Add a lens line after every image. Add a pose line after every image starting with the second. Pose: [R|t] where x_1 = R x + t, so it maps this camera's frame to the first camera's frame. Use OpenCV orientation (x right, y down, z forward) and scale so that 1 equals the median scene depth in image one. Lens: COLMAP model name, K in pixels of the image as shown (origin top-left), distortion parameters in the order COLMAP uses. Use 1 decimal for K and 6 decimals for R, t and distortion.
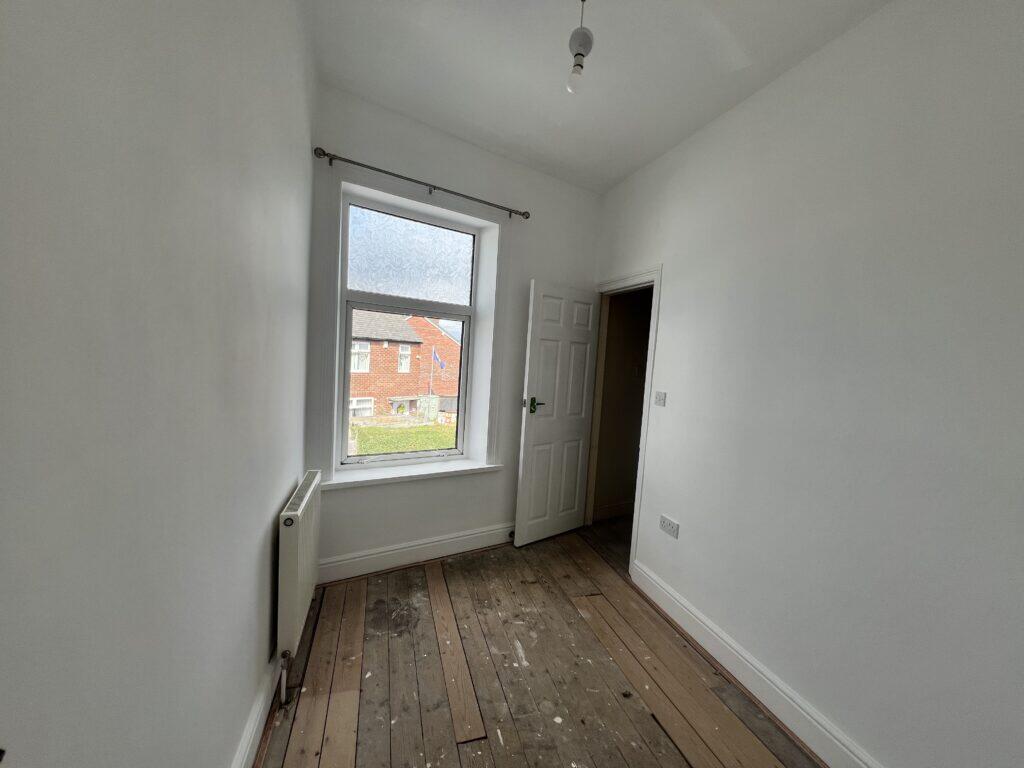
lens RADIAL K [[409.6, 0, 509.3], [0, 409.6, 385.5], [0, 0, 1]] dist [0.000388, 0.000130]
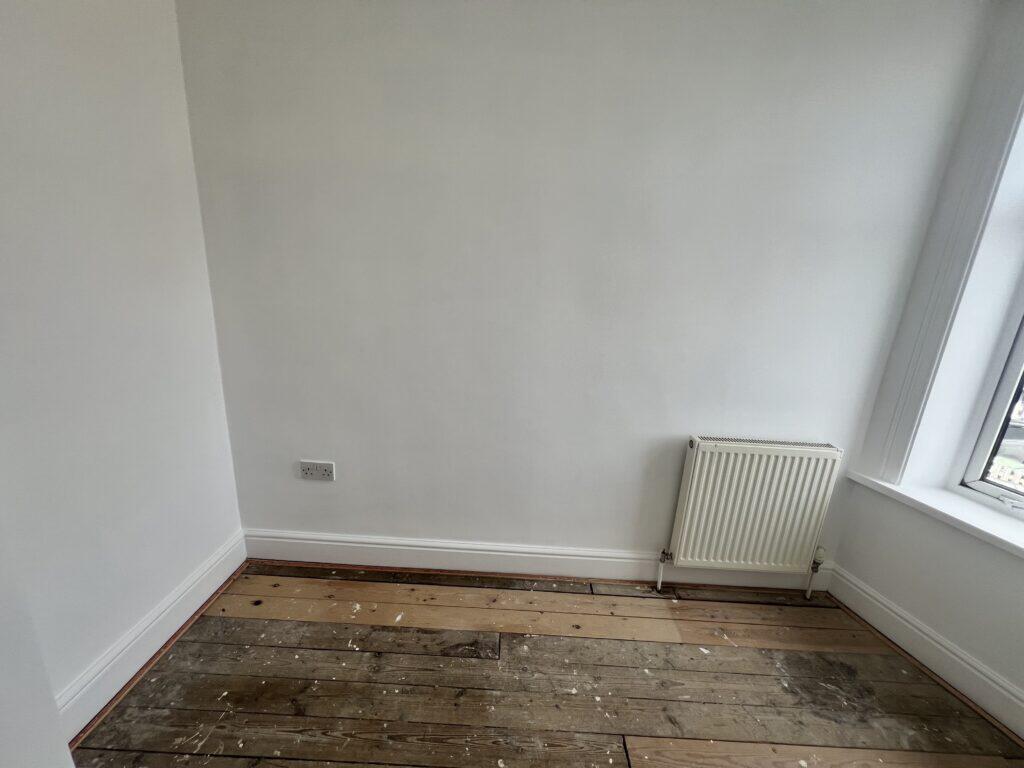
lens RADIAL K [[409.6, 0, 510.0], [0, 409.6, 385.5], [0, 0, 1]] dist [0.000388, 0.000130]
pose [[-0.306919, 0.148188, -0.940128, 0.508013], [-0.162315, 0.965182, 0.205127, 0.046943], [0.937792, 0.215555, -0.272179, 0.706822]]
